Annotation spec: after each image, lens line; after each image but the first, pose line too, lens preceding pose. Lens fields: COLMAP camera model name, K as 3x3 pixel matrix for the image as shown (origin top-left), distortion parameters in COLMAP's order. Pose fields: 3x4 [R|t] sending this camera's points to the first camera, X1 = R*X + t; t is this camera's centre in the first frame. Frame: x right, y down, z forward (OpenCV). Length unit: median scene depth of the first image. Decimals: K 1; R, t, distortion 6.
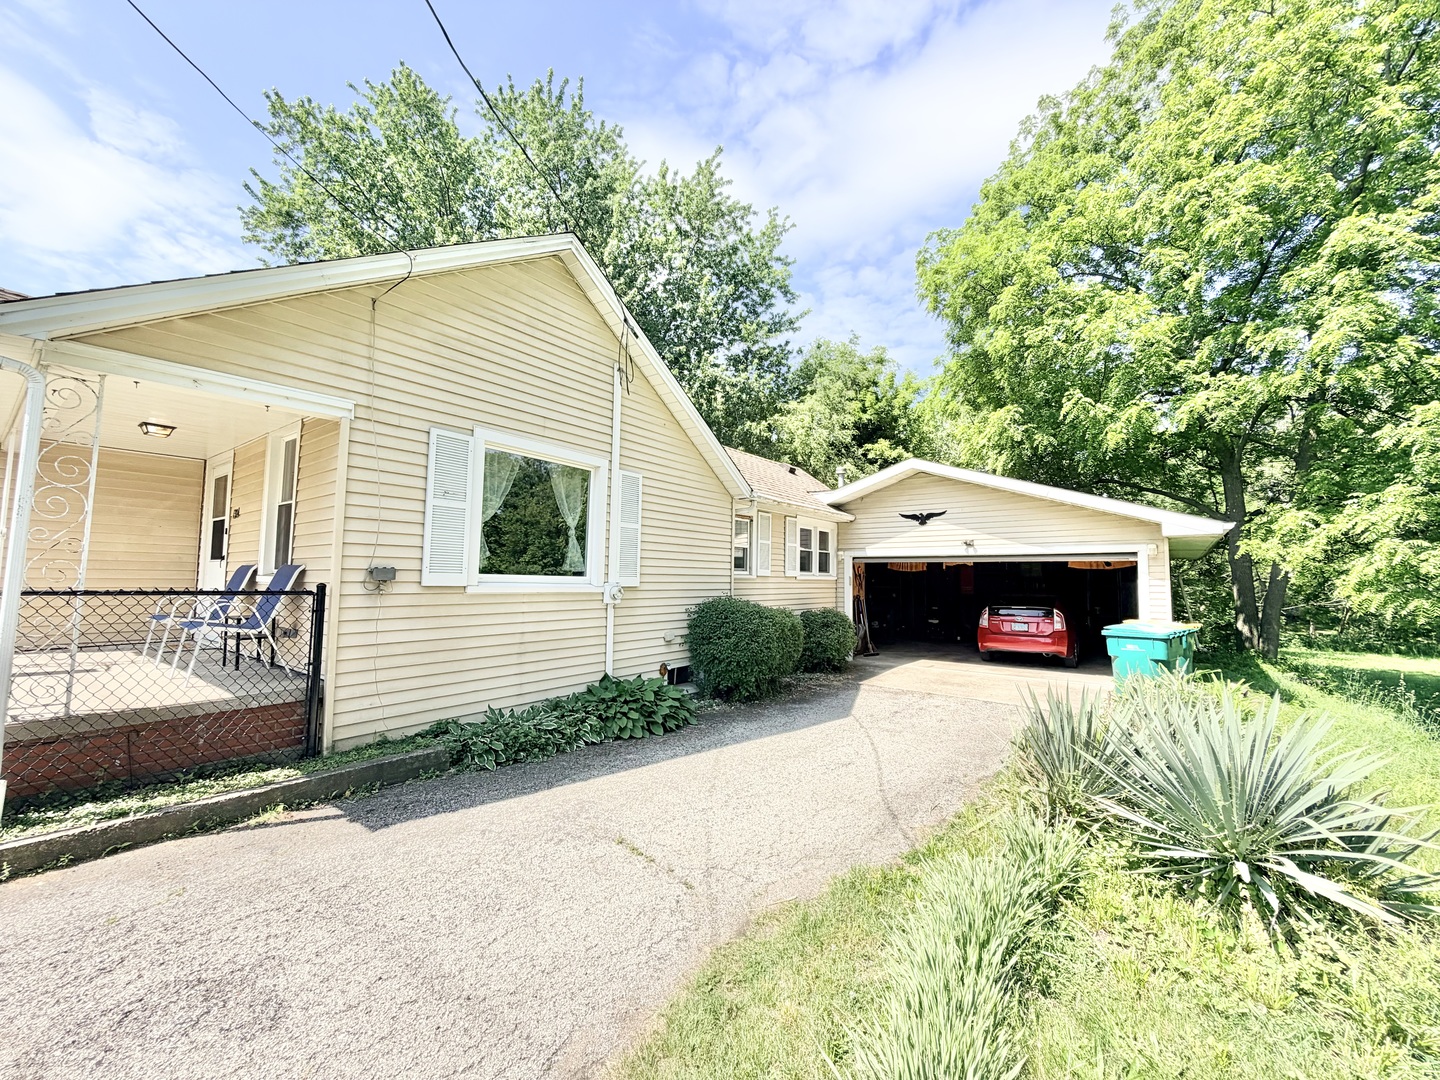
lens RADIAL K [[574.4, 0, 720.0], [0, 574.4, 540.0], [0, 0, 1]] dist [0.000687, -0.000238]
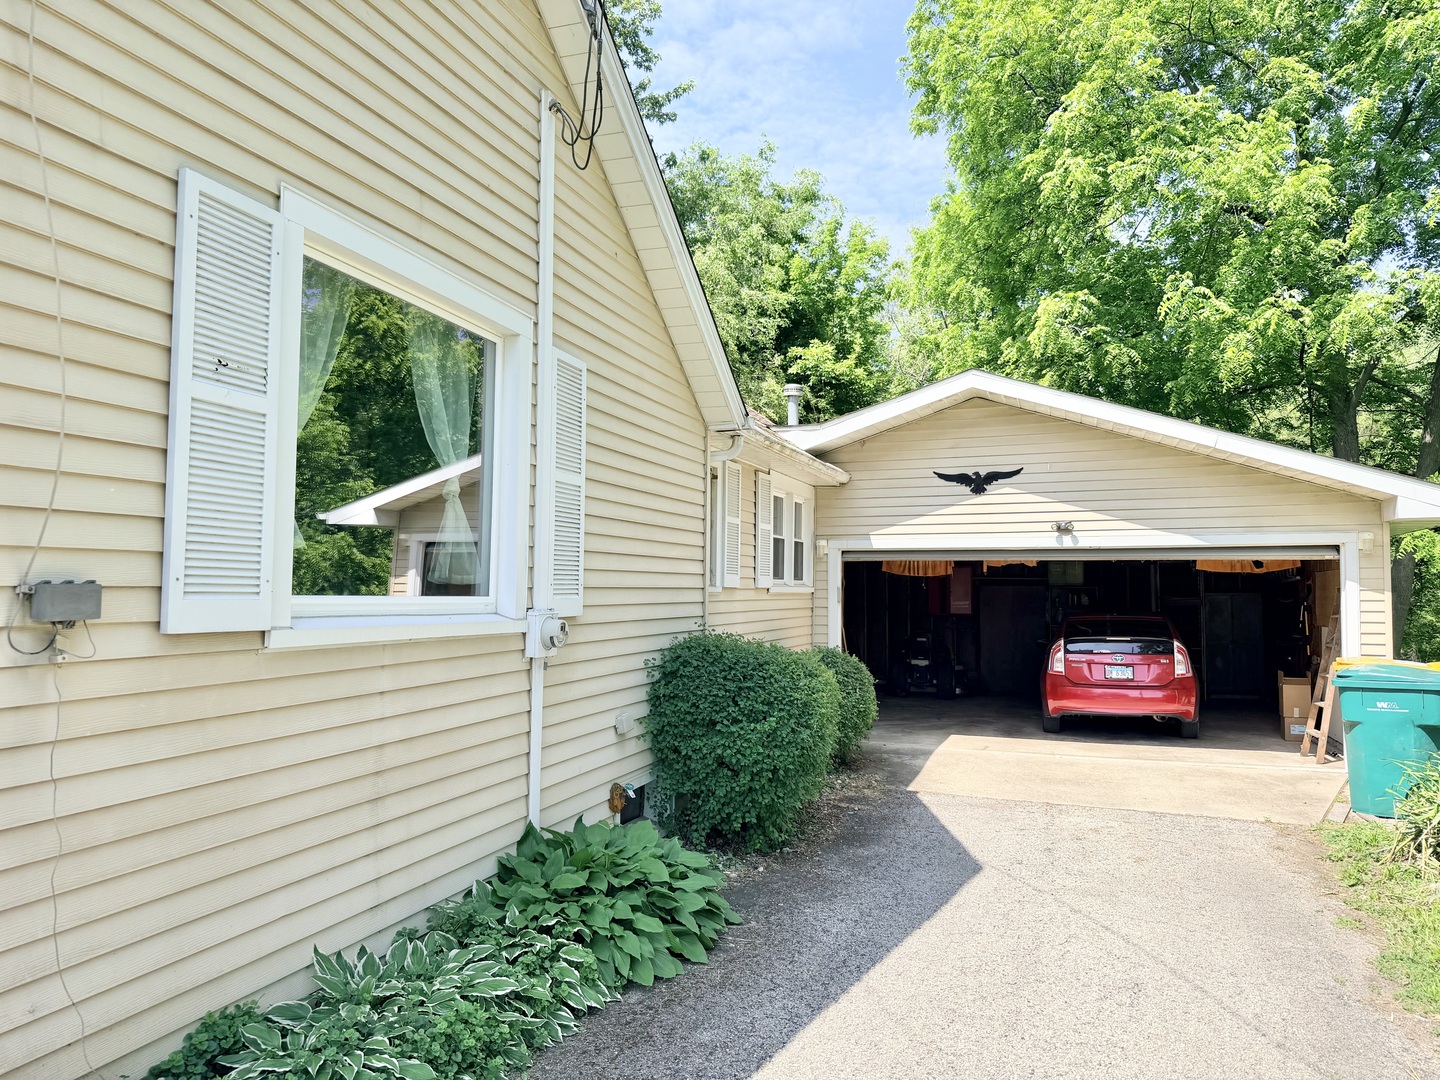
lens RADIAL K [[1001.6, 0, 720.0], [0, 1001.6, 540.0], [0, 0, 1]] dist [0.101078, -0.114317]
pose [[0.948711, 0.008234, 0.316038, -0.198807], [-0.014921, 0.999713, 0.018745, 0.004305], [-0.315793, -0.022499, 0.948561, 0.164240]]
